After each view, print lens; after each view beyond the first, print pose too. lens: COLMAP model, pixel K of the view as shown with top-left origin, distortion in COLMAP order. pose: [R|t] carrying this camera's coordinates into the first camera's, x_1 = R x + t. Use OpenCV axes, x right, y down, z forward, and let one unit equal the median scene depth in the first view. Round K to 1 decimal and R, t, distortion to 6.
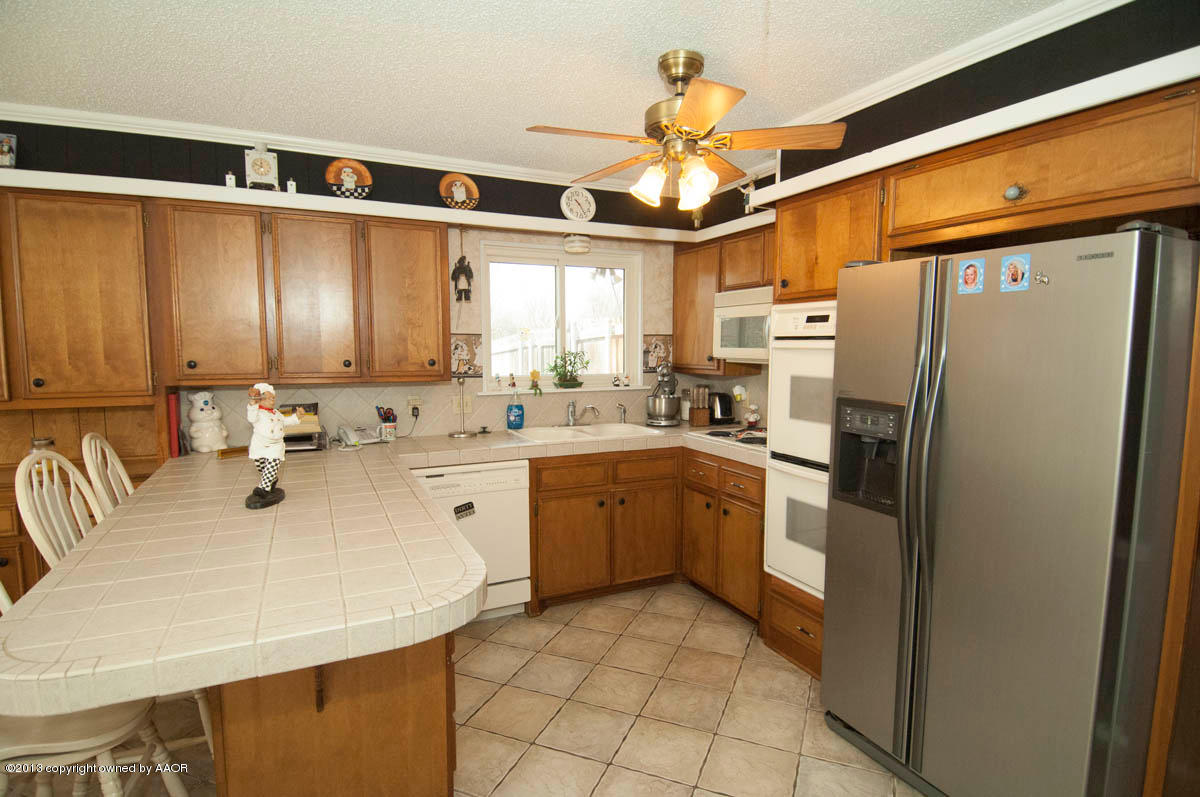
lens RADIAL K [[609.4, 0, 600.0], [0, 609.4, 398.5], [0, 0, 1]] dist [0.032221, -0.042299]
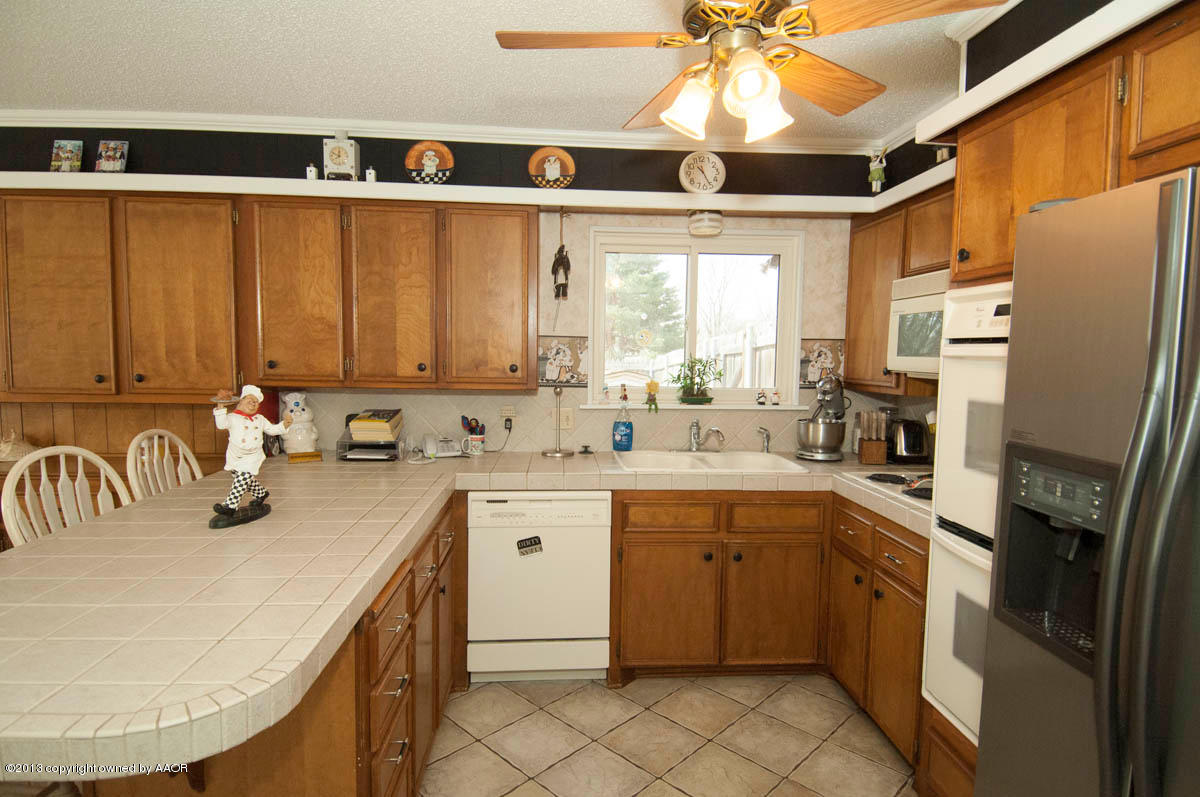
lens RADIAL K [[639.0, 0, 600.0], [0, 639.0, 398.5], [0, 0, 1]] dist [0.037928, -0.042361]
pose [[0.931290, 0.038920, -0.362193, 0.175505], [-0.045801, 0.998896, -0.010427, -0.012967], [0.361387, 0.026300, 0.932045, 0.212665]]
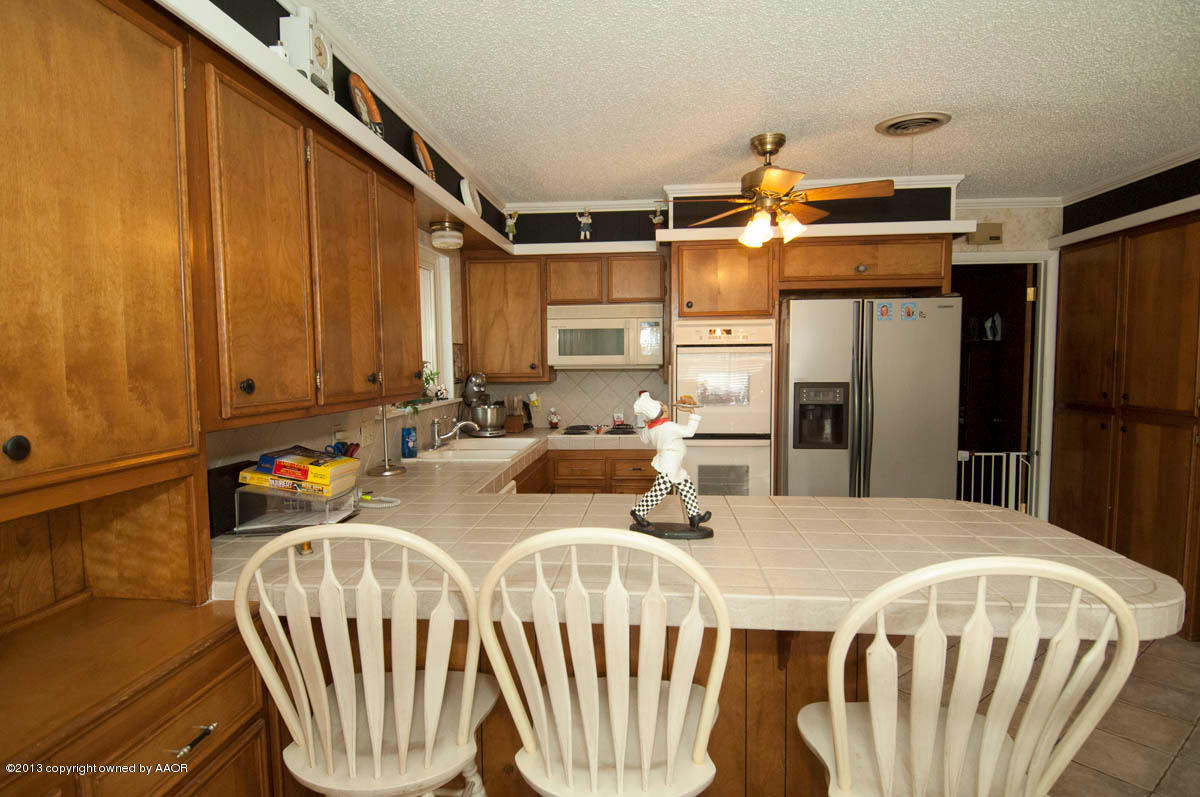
lens RADIAL K [[639.0, 0, 600.0], [0, 639.0, 398.5], [0, 0, 1]] dist [0.037928, -0.042361]
pose [[0.504340, -0.061651, 0.861302, -0.887968], [0.091090, 0.995681, 0.017931, -0.025255], [-0.858687, 0.069413, 0.507778, 0.424666]]
